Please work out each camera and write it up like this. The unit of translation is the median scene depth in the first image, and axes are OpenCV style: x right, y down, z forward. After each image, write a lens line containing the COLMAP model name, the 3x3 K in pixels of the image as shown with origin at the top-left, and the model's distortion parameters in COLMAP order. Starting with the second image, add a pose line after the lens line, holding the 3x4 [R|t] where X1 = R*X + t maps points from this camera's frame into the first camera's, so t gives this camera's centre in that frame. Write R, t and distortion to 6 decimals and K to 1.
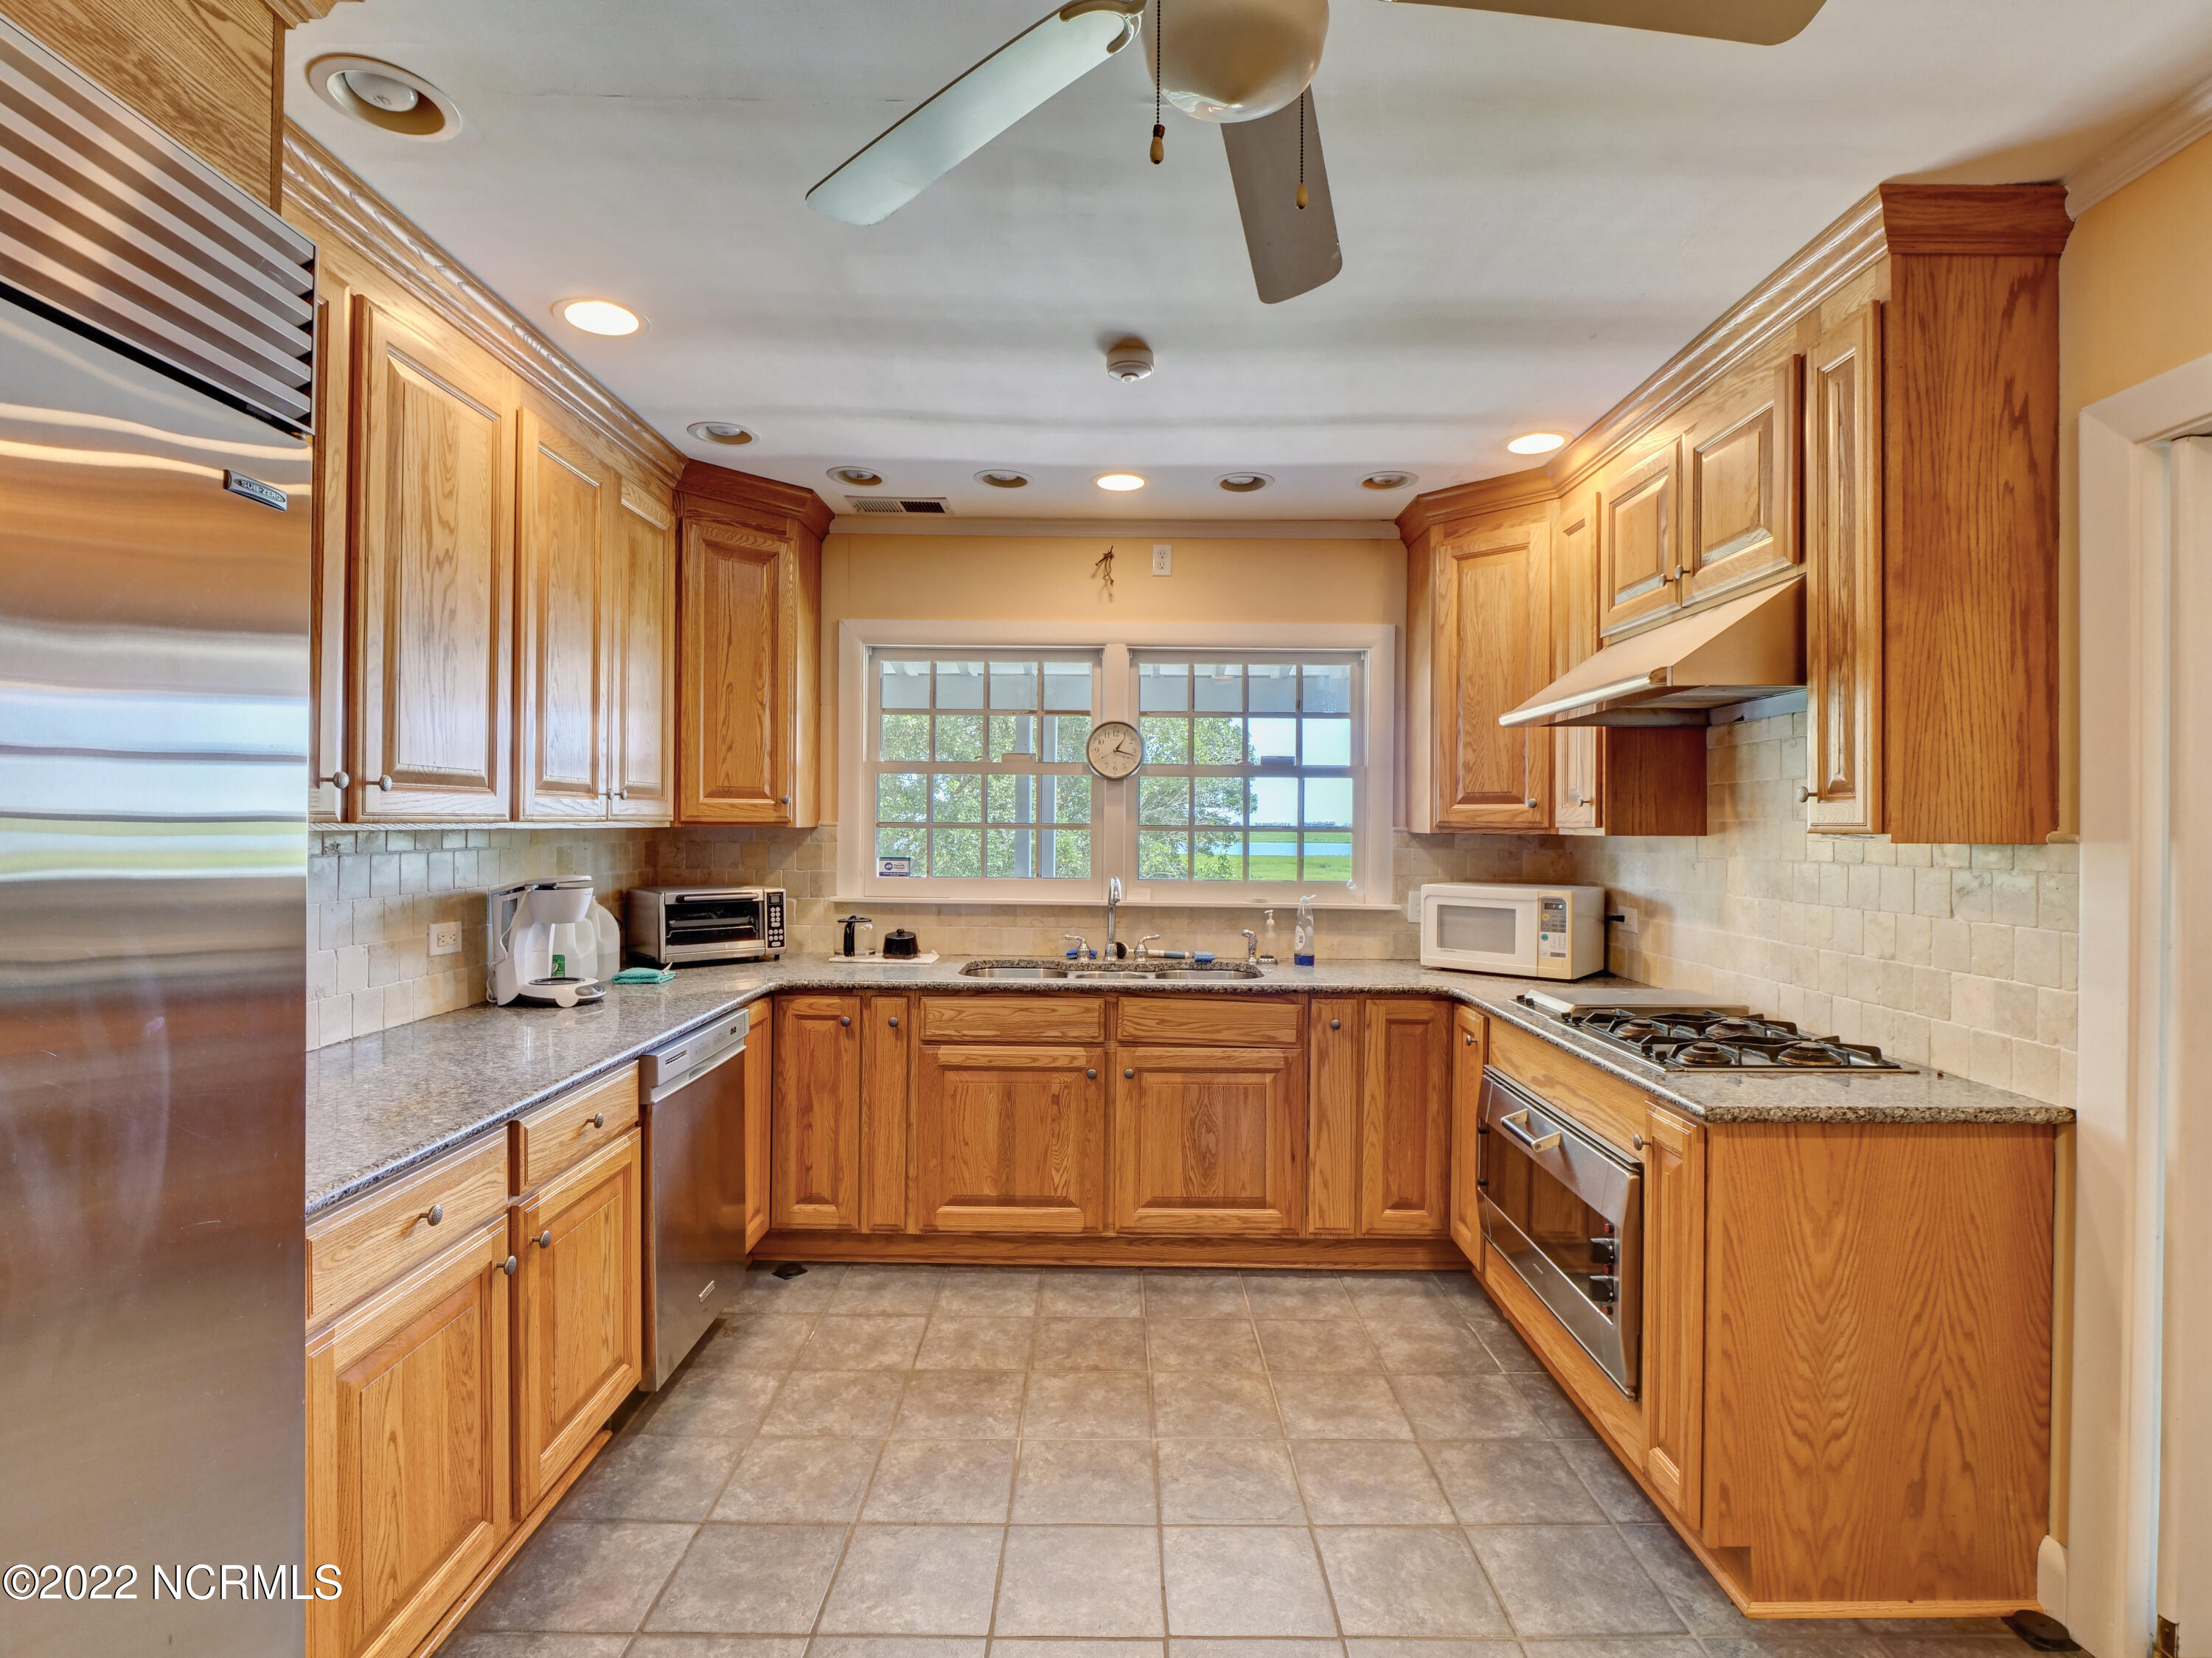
lens RADIAL K [[1084.8, 0, 1098.5], [0, 1084.8, 824.9], [0, 0, 1]] dist [-0.011223, -0.001175]
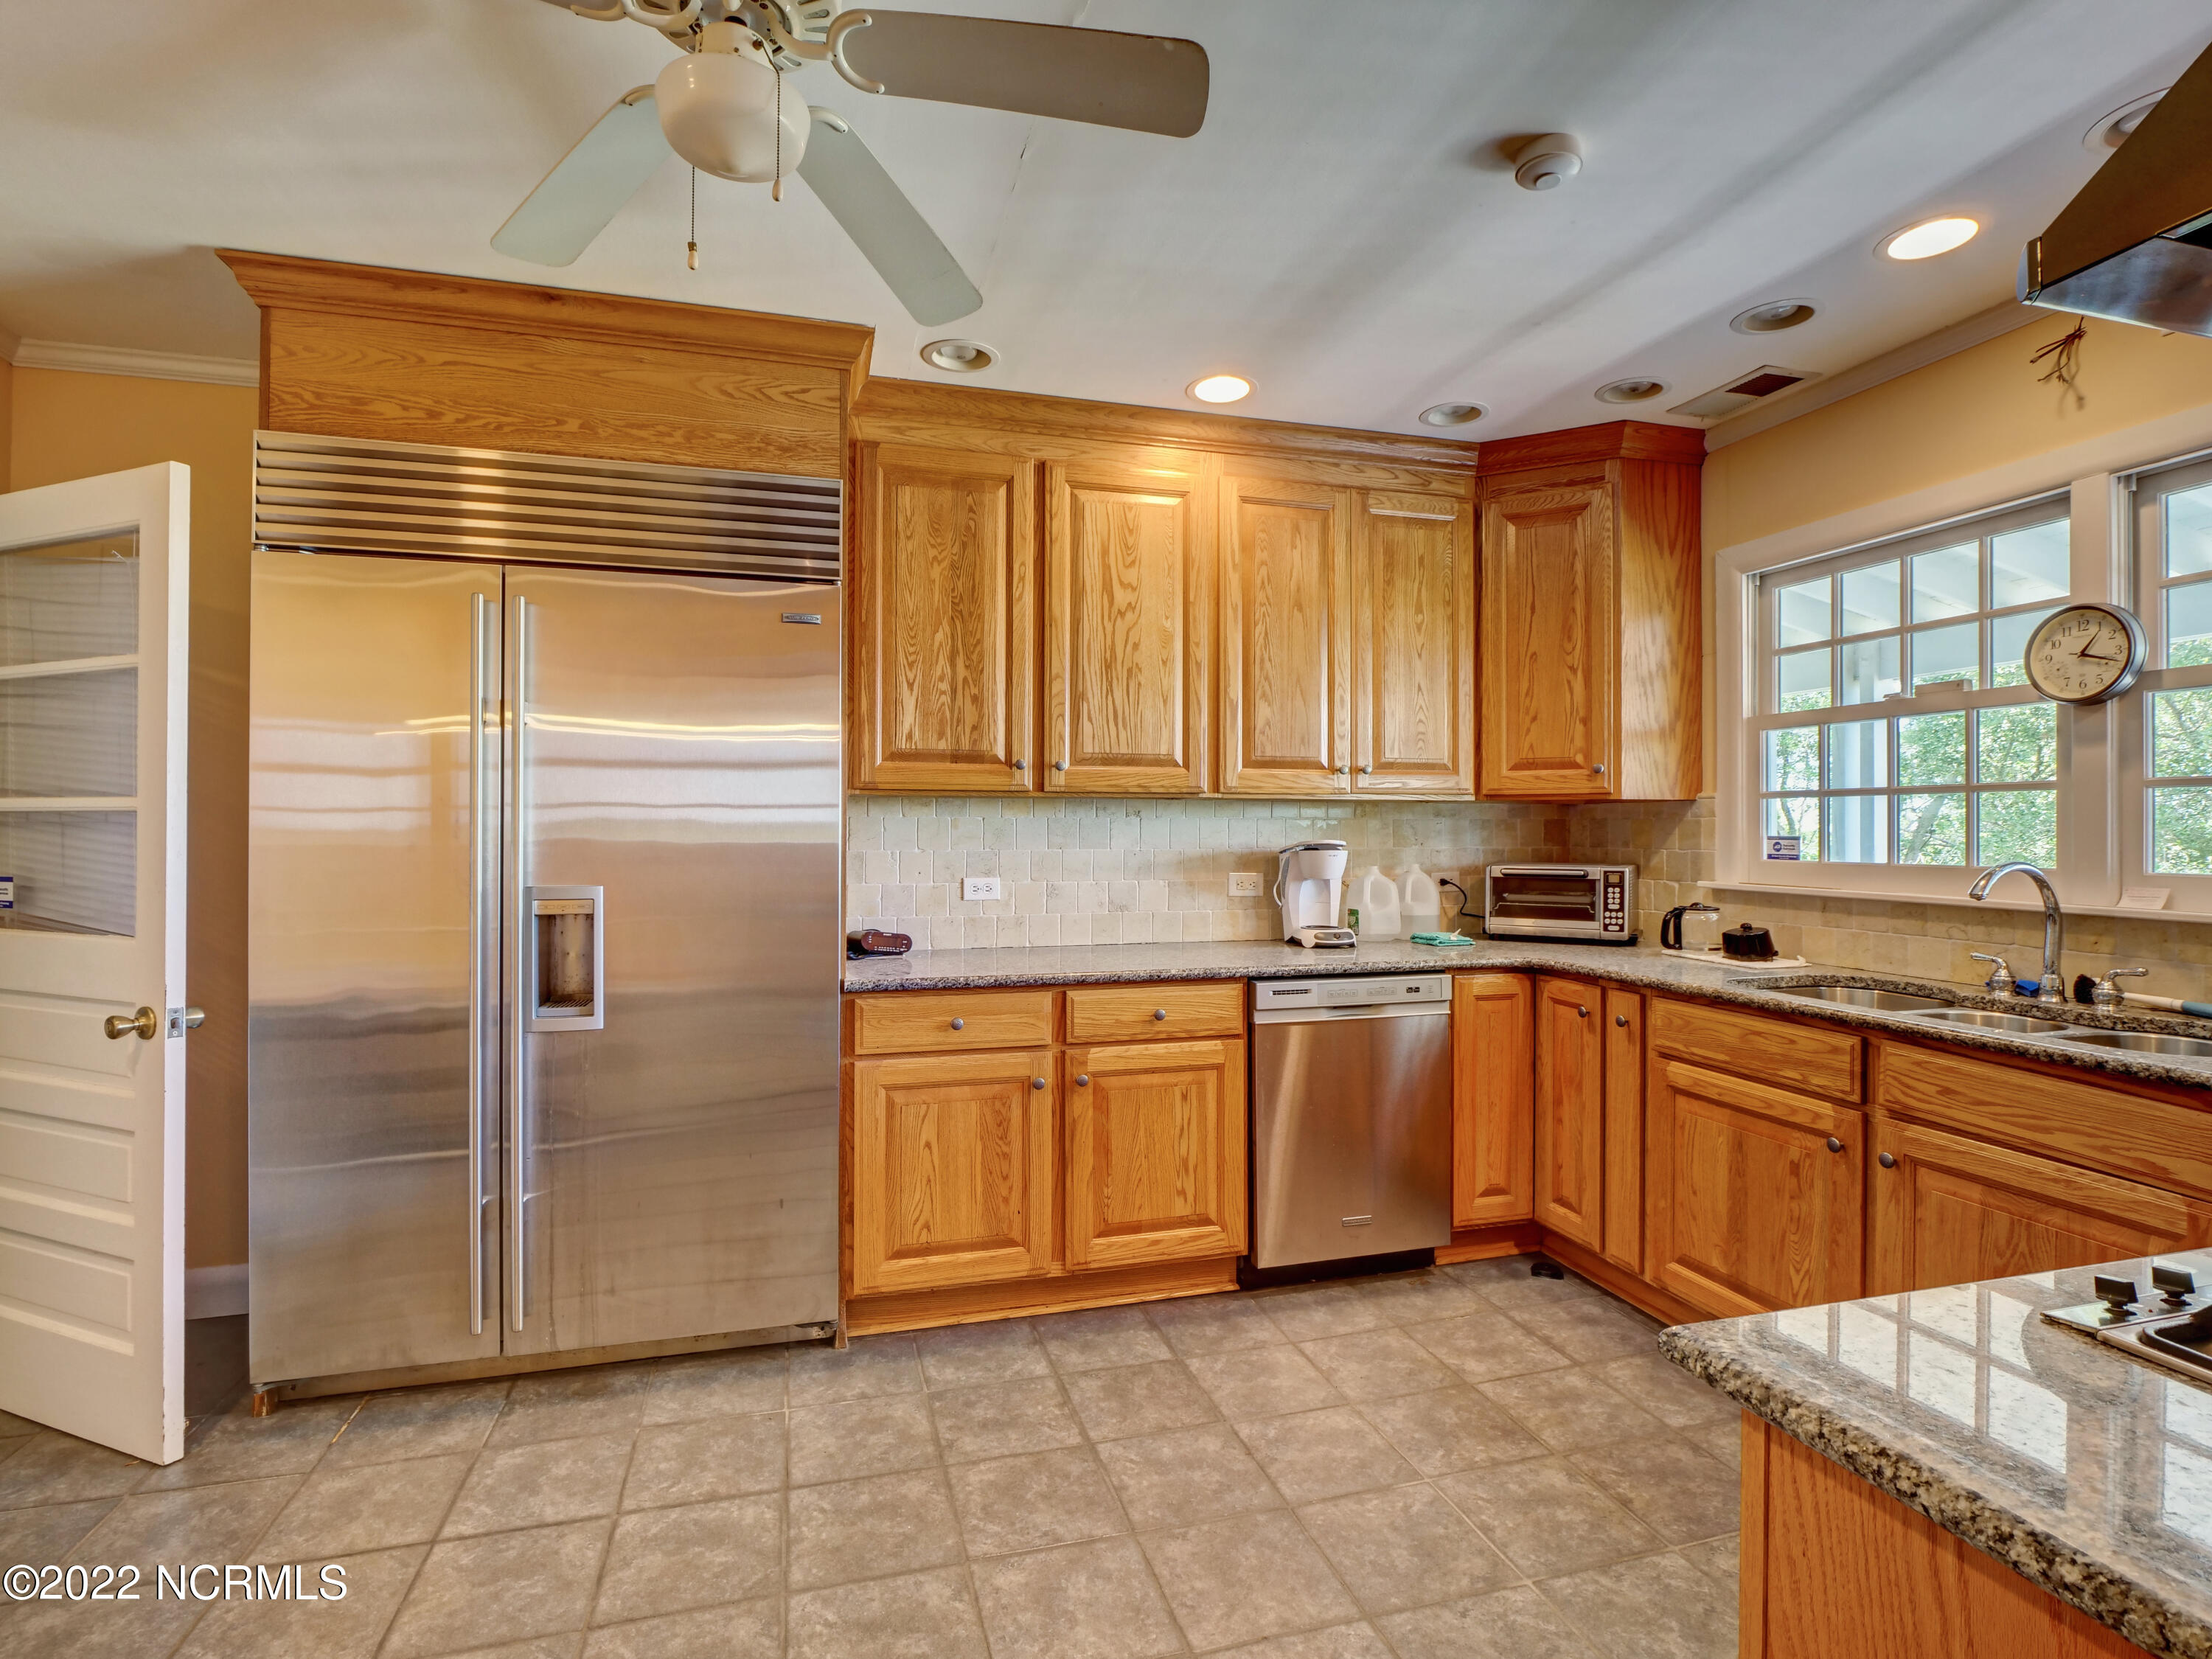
lens RADIAL K [[1084.8, 0, 1112.3], [0, 1084.8, 826.2], [0, 0, 1]] dist [-0.011223, -0.001175]
pose [[0.280187, -0.011275, -0.959879, 0.511265], [-0.001762, 0.999923, -0.012260, 0.040371], [0.959944, 0.005126, 0.280145, 0.377795]]
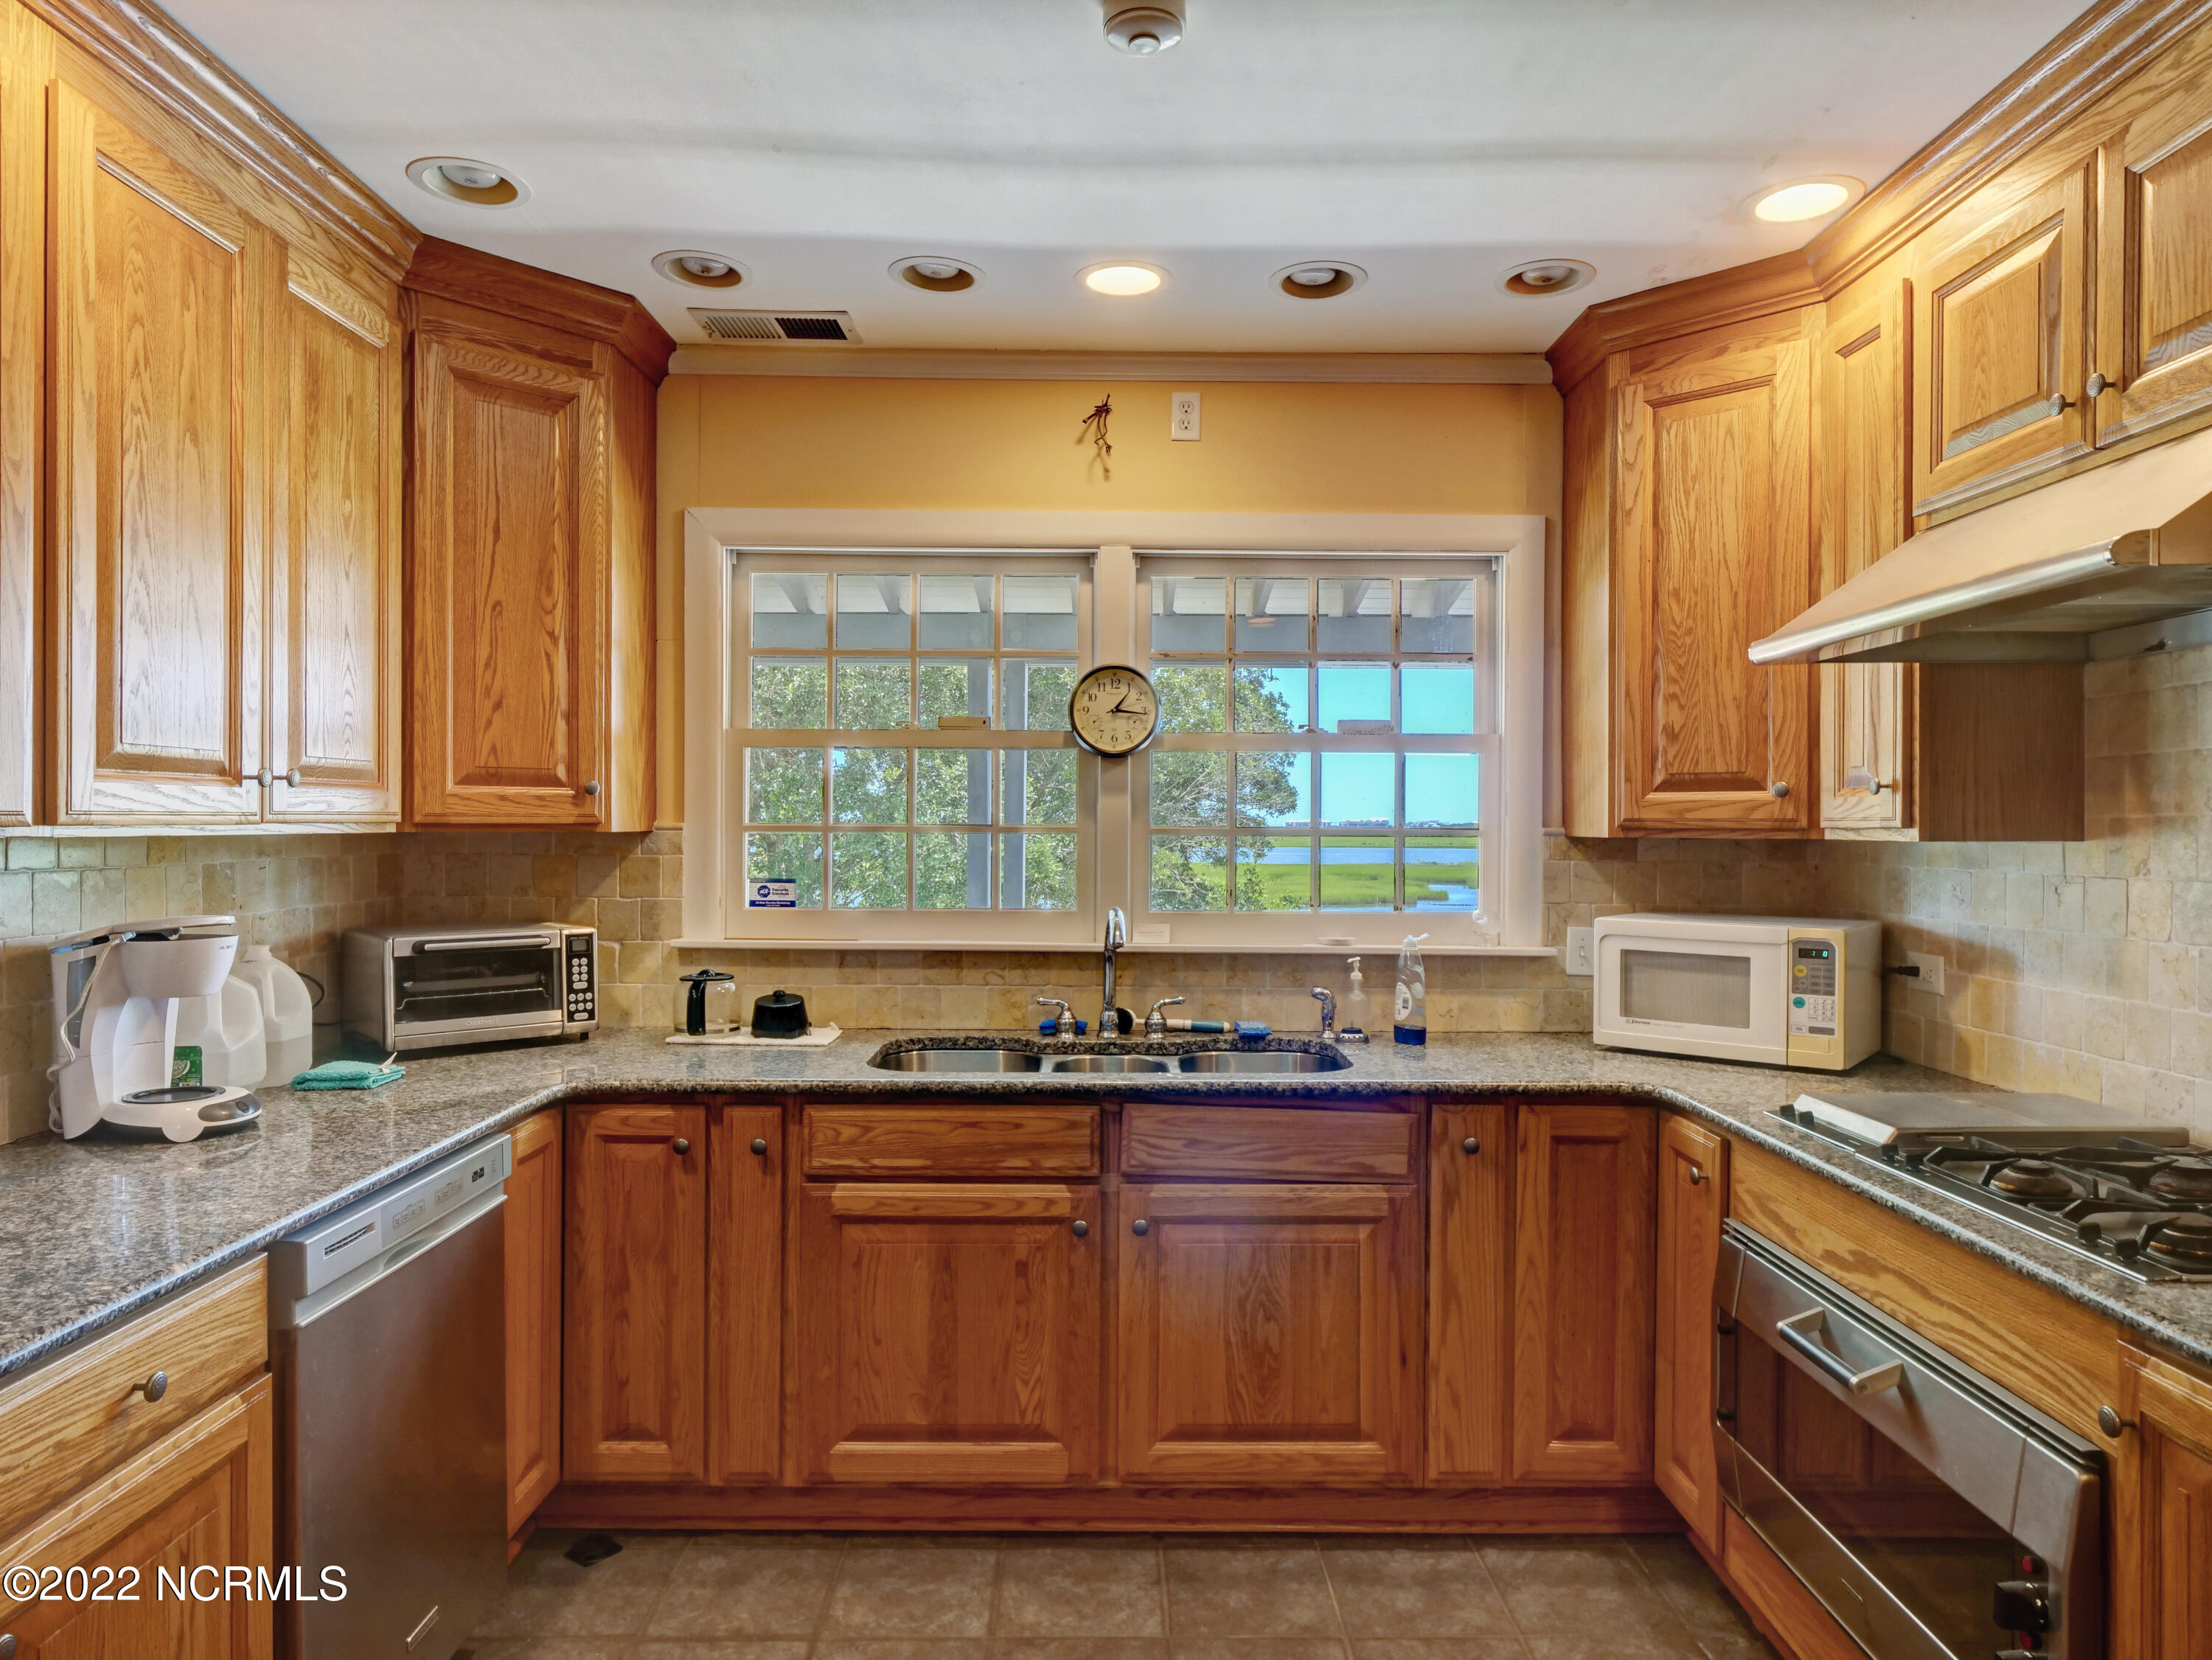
lens RADIAL K [[1389.4, 0, 1105.4], [0, 1389.4, 828.7], [0, 0, 1]] dist [-0.008164, 0.005789]
pose [[0.999888, -0.003398, 0.014585, -0.002557], [0.003361, 0.999991, 0.002541, -0.000714], [-0.014594, -0.002491, 0.999890, 0.204708]]
